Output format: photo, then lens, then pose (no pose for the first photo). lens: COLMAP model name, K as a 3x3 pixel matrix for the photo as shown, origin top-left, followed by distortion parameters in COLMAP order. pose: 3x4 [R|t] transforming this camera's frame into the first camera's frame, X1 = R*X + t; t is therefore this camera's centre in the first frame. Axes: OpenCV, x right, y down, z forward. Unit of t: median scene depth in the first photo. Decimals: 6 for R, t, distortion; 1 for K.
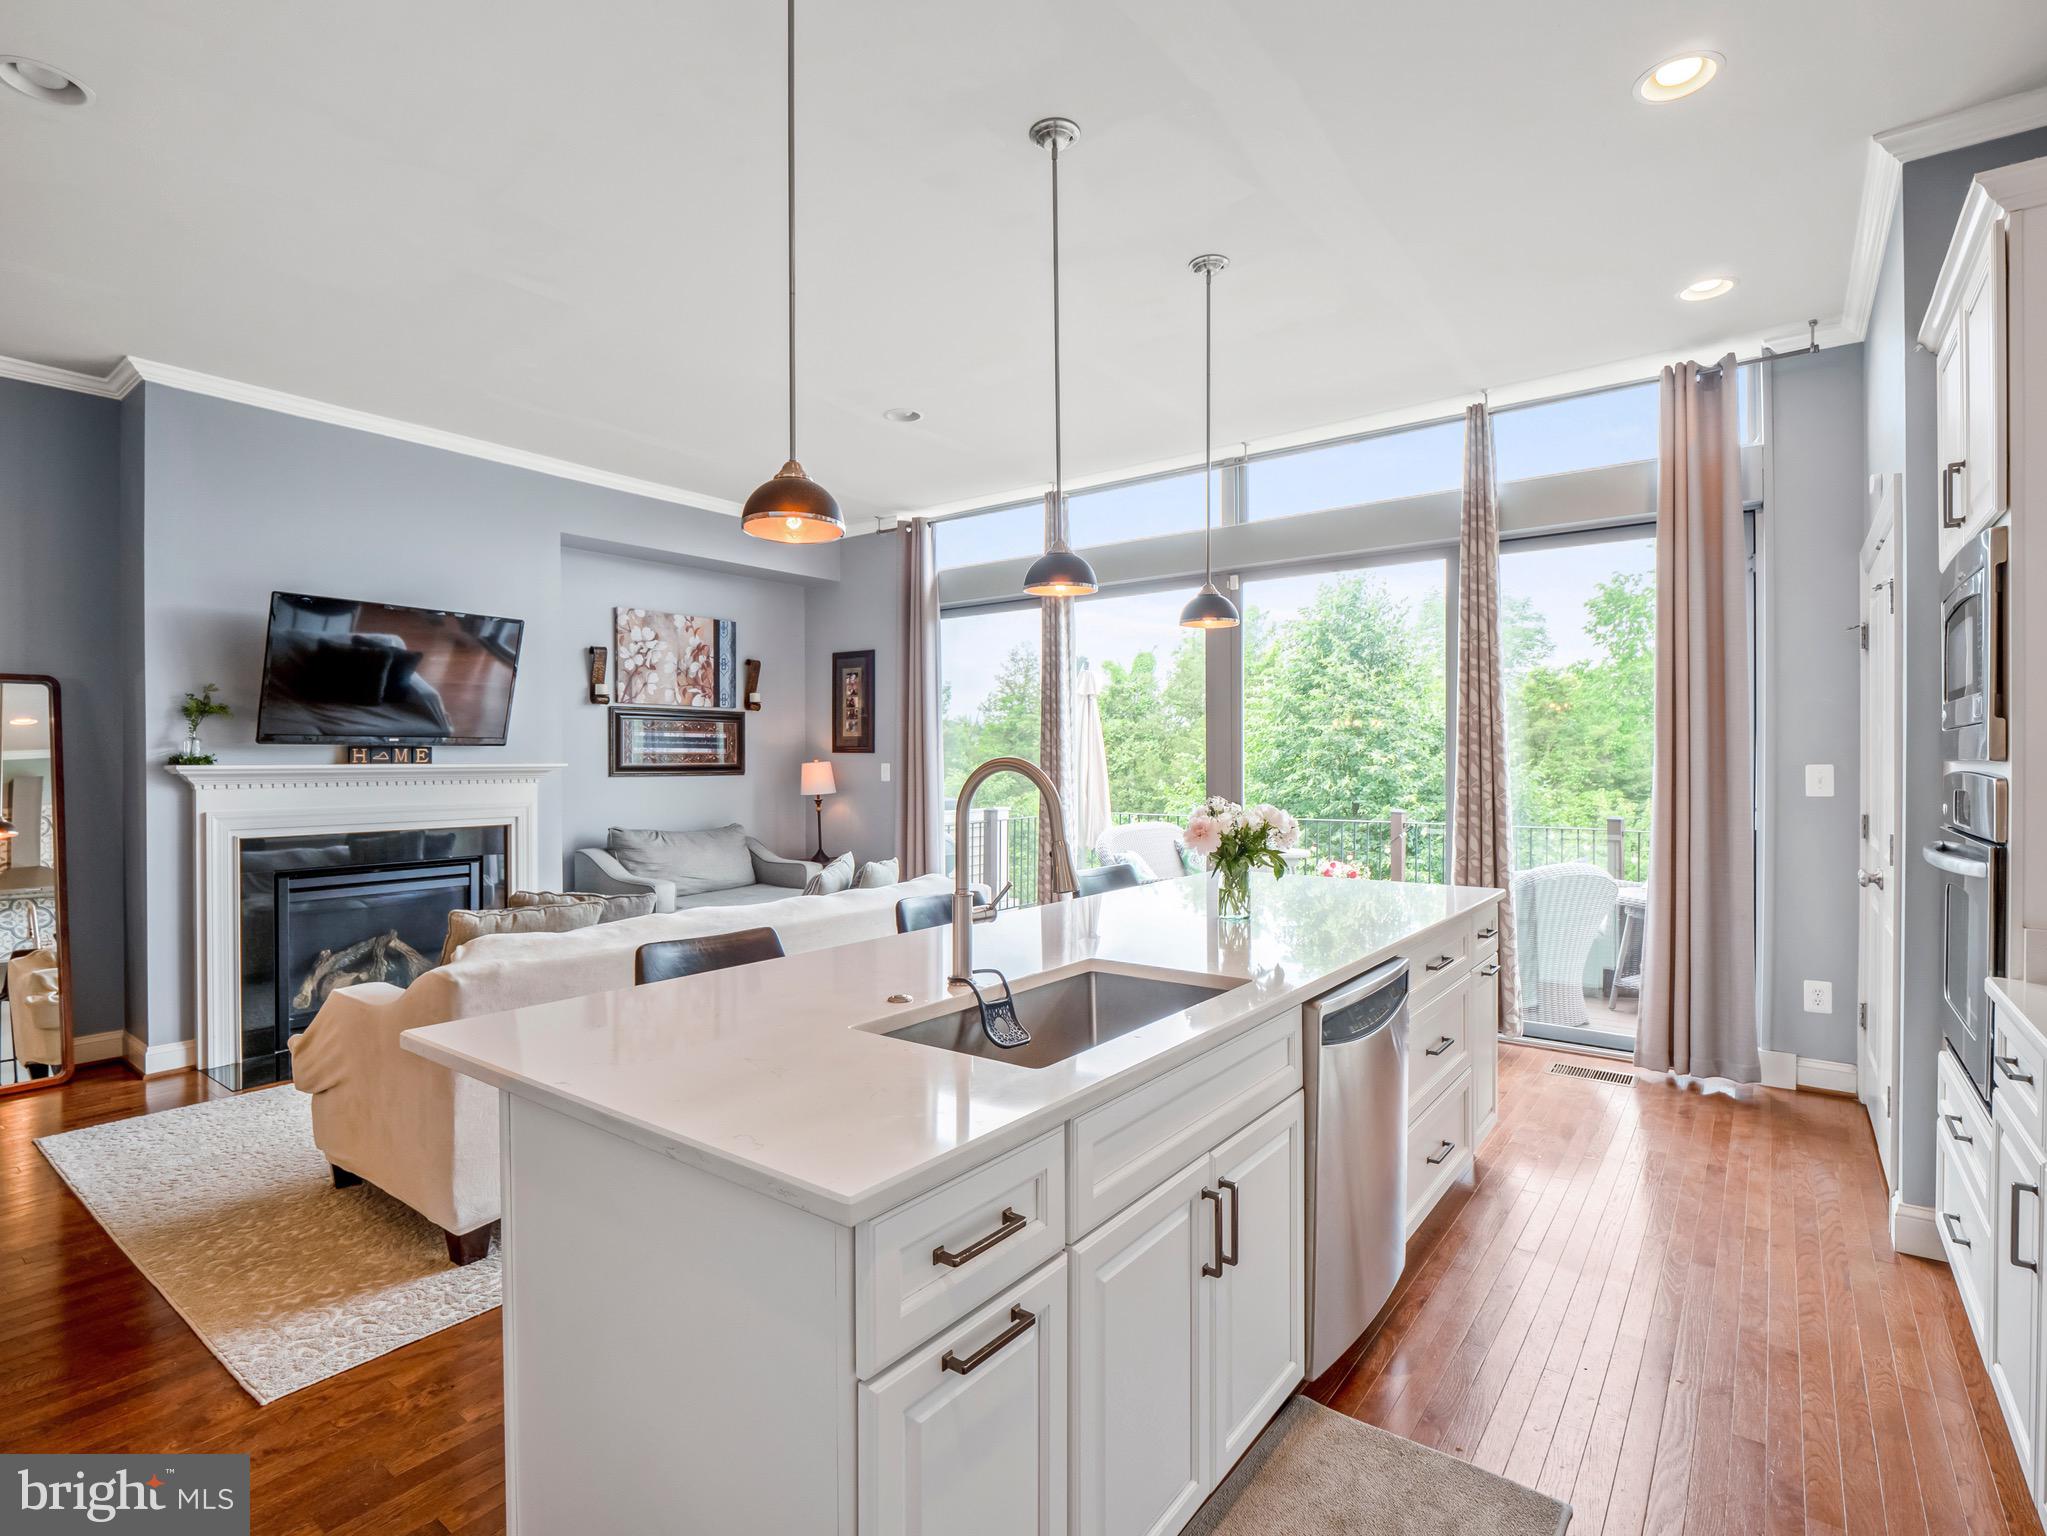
lens RADIAL K [[1011.5, 0, 1013.5], [0, 1011.5, 759.8], [0, 0, 1]] dist [-0.002768, -0.003789]
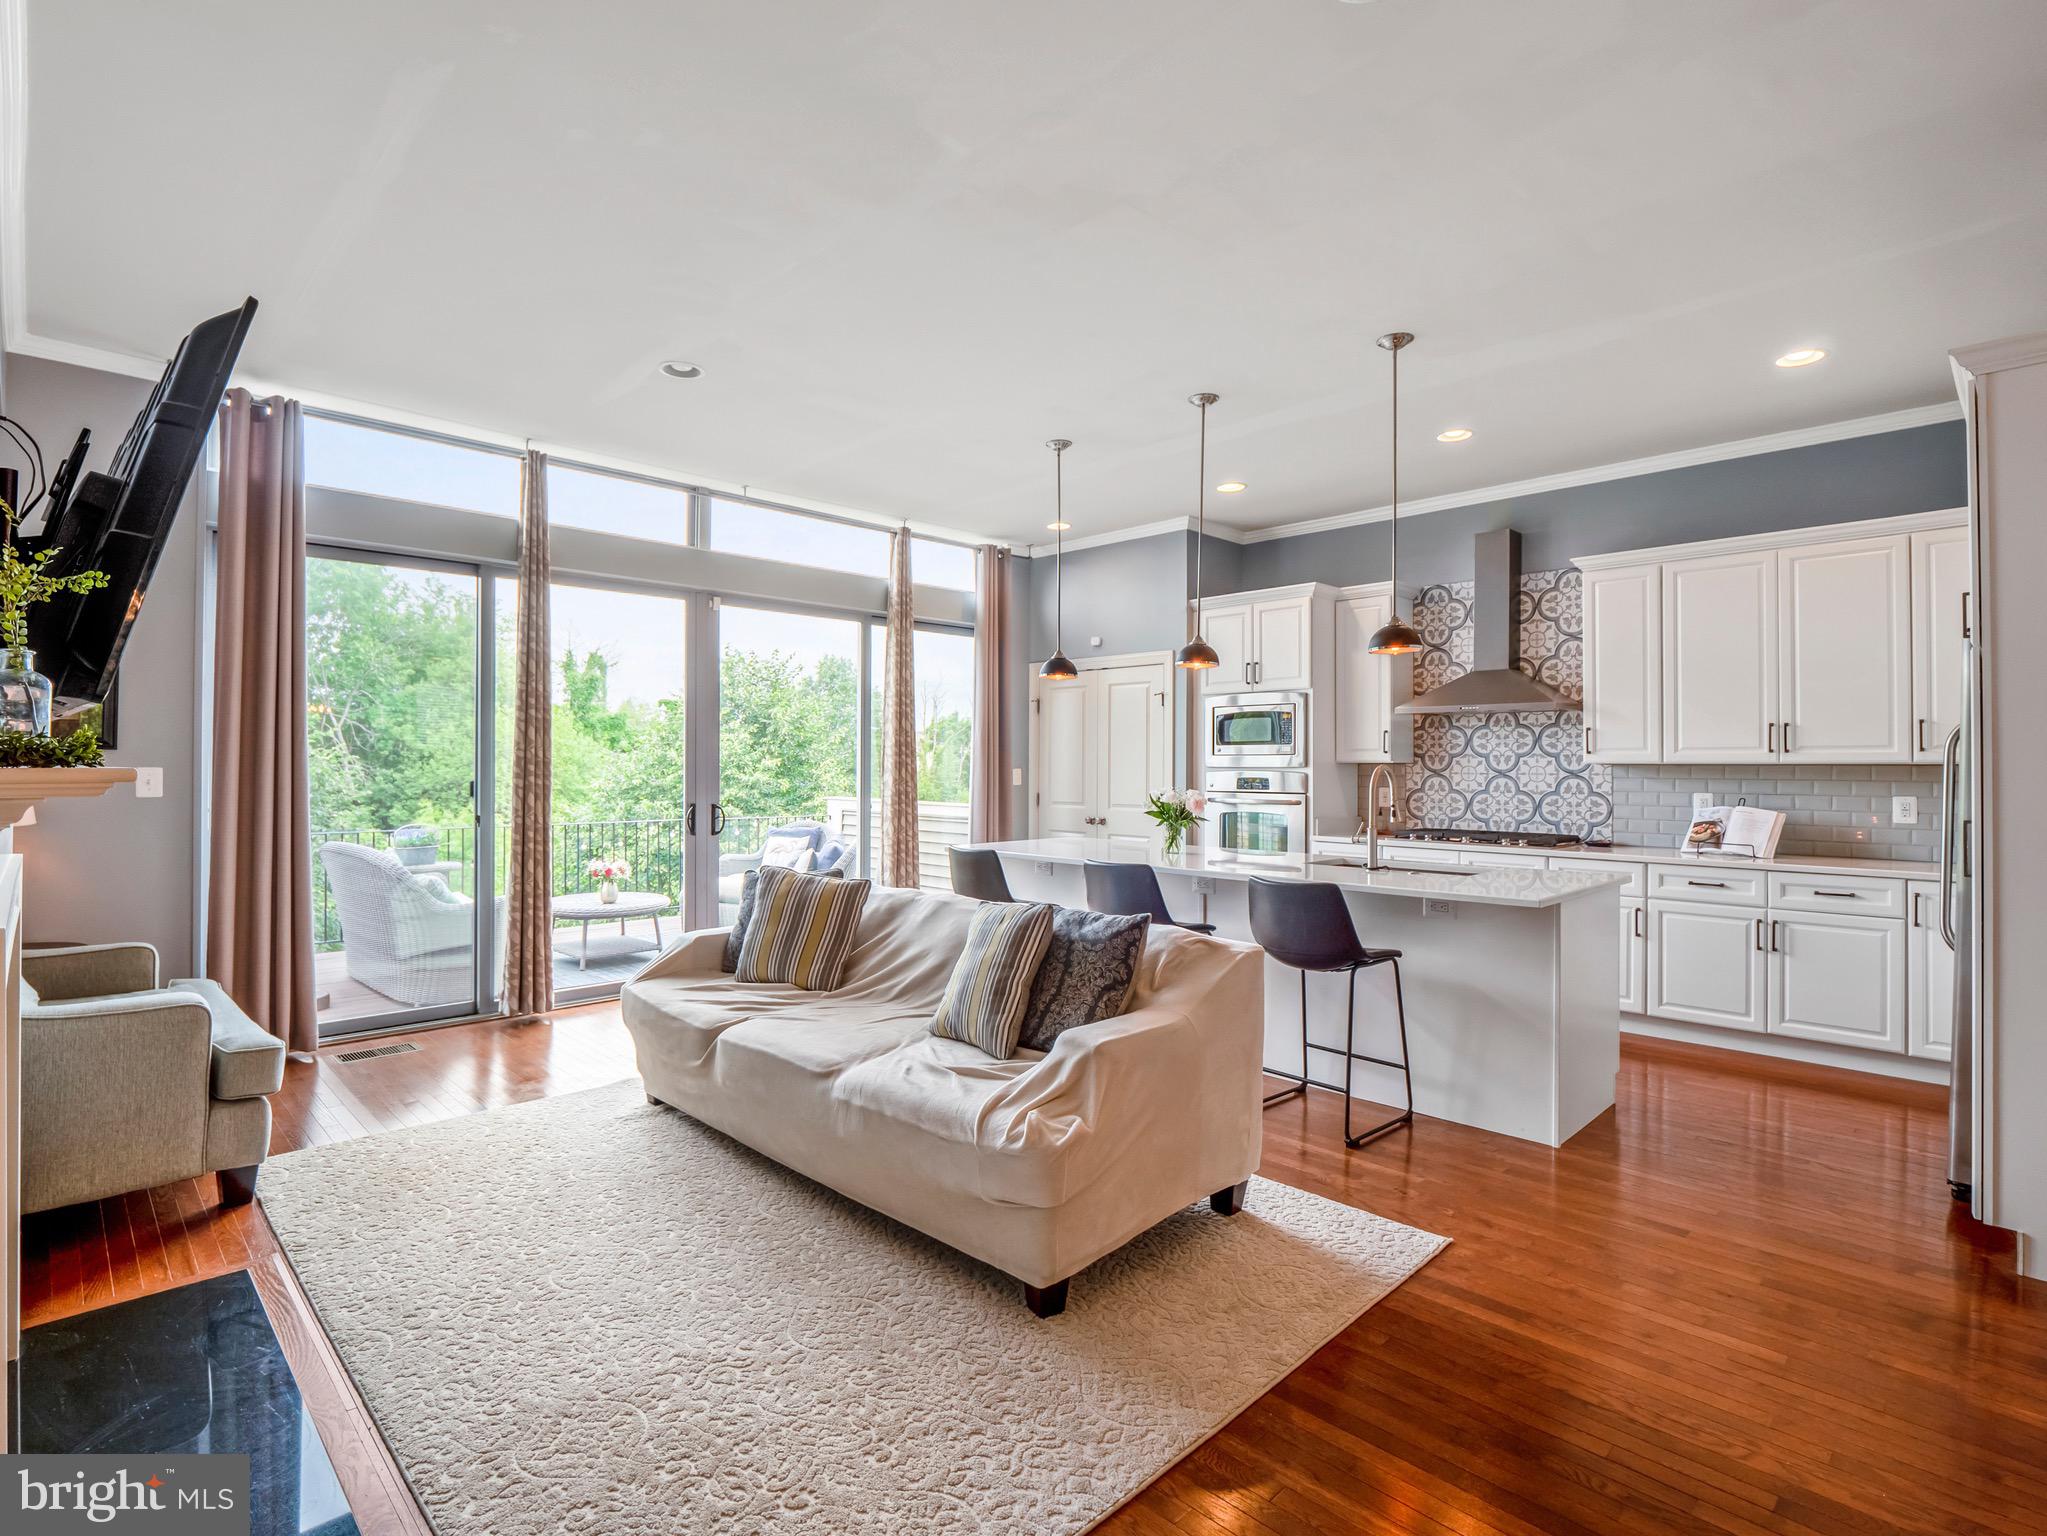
lens RADIAL K [[1011.5, 0, 1025.5], [0, 1011.5, 756.3], [0, 0, 1]] dist [-0.002768, -0.003789]
pose [[0.133239, 0.005356, 0.991069, -0.972152], [-0.002469, 0.999984, -0.005073, -0.006382], [-0.991081, -0.001771, 0.133250, 0.616757]]
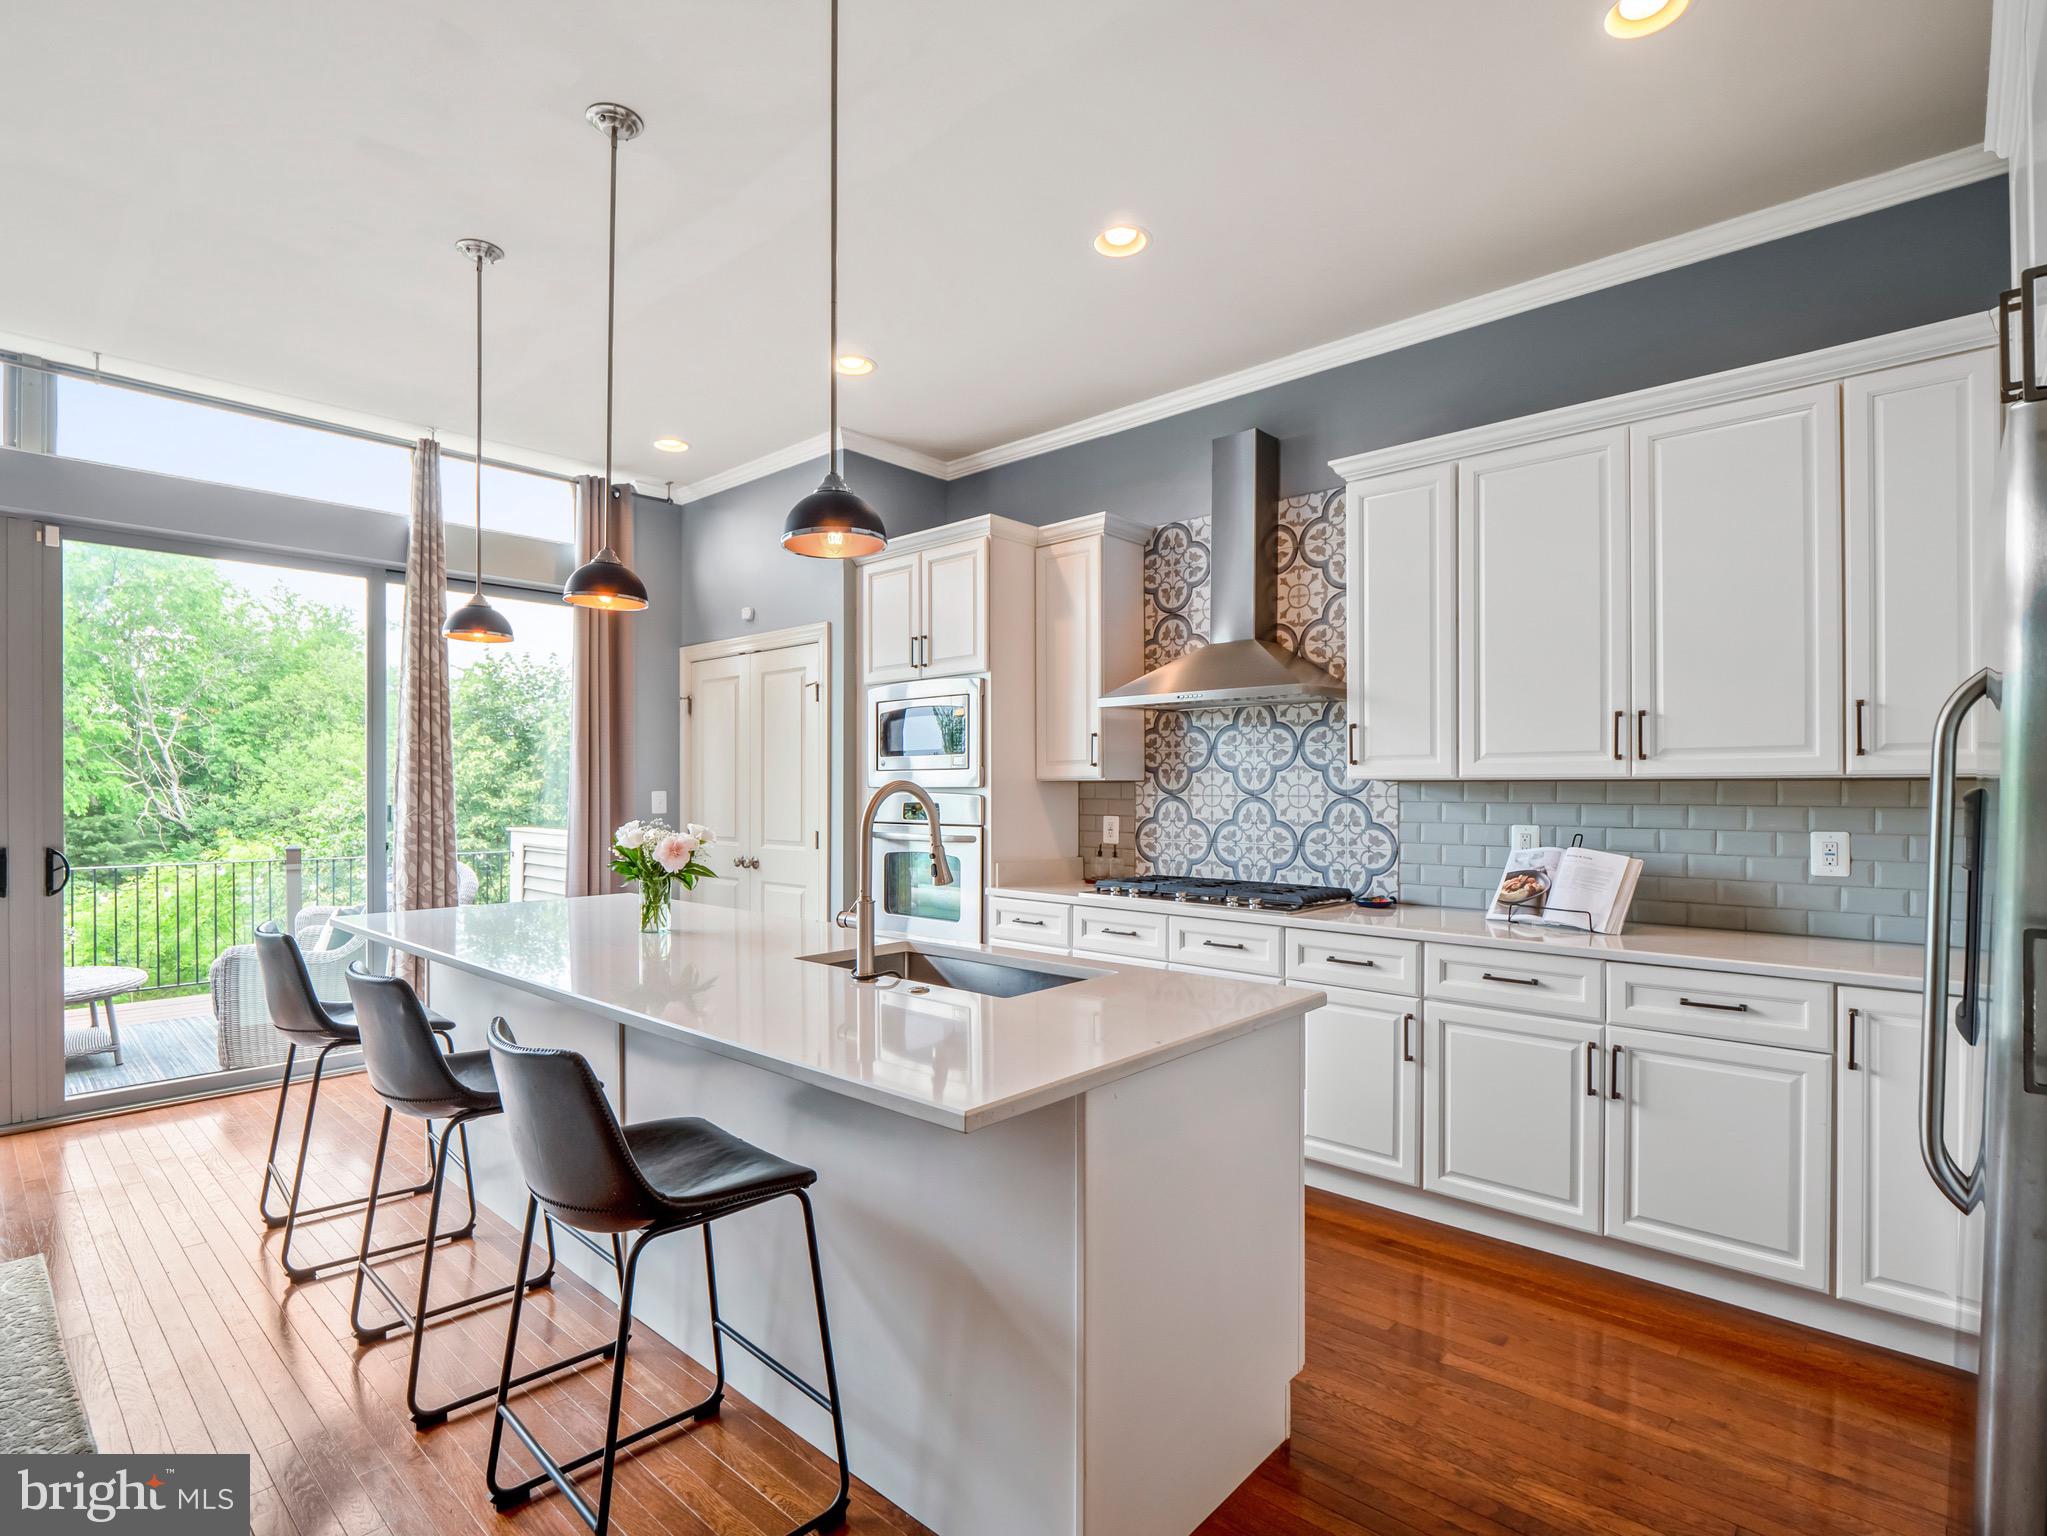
lens RADIAL K [[1011.5, 0, 1020.5], [0, 1011.5, 788.2], [0, 0, 1]] dist [-0.002768, -0.003789]
pose [[0.081801, -0.003925, 0.996641, -0.501767], [0.000380, 0.999992, 0.003907, -0.002393], [-0.996649, 0.000059, 0.081802, 0.315770]]
